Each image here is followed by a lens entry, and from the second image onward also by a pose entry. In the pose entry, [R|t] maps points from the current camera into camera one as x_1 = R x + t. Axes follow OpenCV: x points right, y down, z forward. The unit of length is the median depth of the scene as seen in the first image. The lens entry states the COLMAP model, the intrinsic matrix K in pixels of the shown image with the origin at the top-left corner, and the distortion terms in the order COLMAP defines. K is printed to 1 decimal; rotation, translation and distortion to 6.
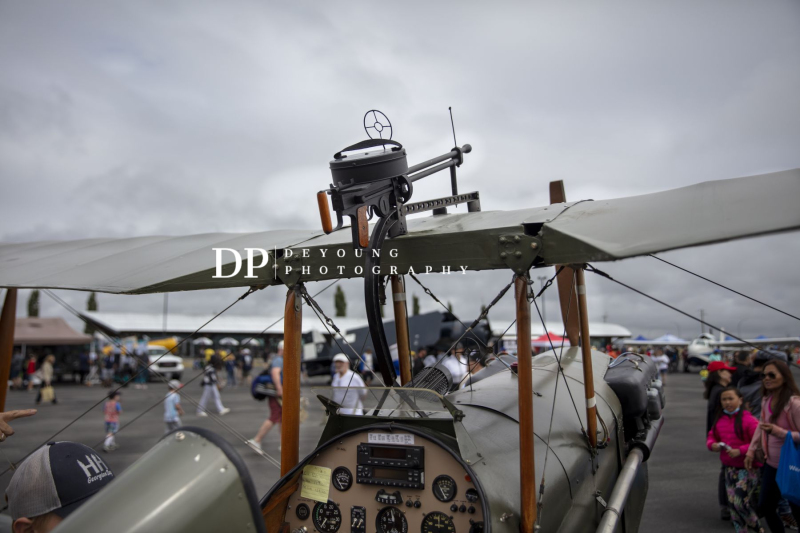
lens RADIAL K [[695.8, 0, 401.2], [0, 695.8, 266.2], [0, 0, 1]] dist [-0.049132, 0.004589]
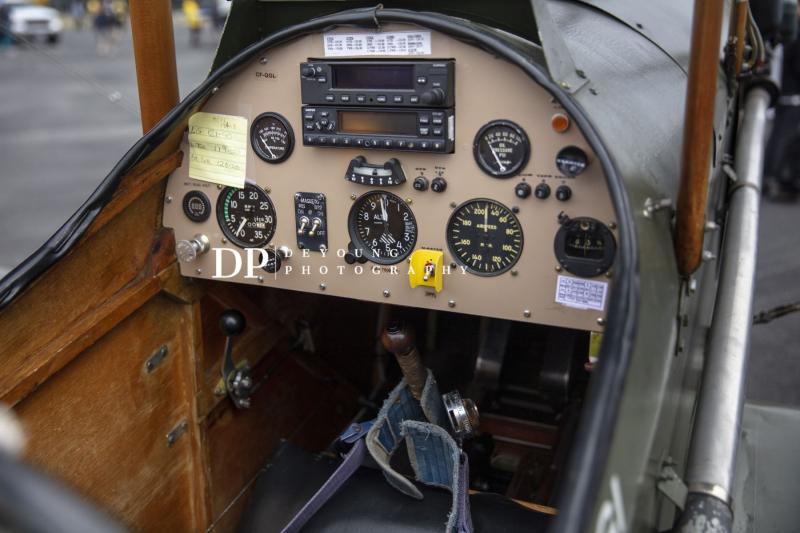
lens RADIAL K [[848.4, 0, 400.5], [0, 848.4, 267.1], [0, 0, 1]] dist [-0.017830, 0.000000]
pose [[0.997563, -0.036520, 0.059443, -0.036852], [0.008583, 0.909820, 0.414913, 0.153768], [-0.069235, -0.413392, 0.907917, 0.449651]]
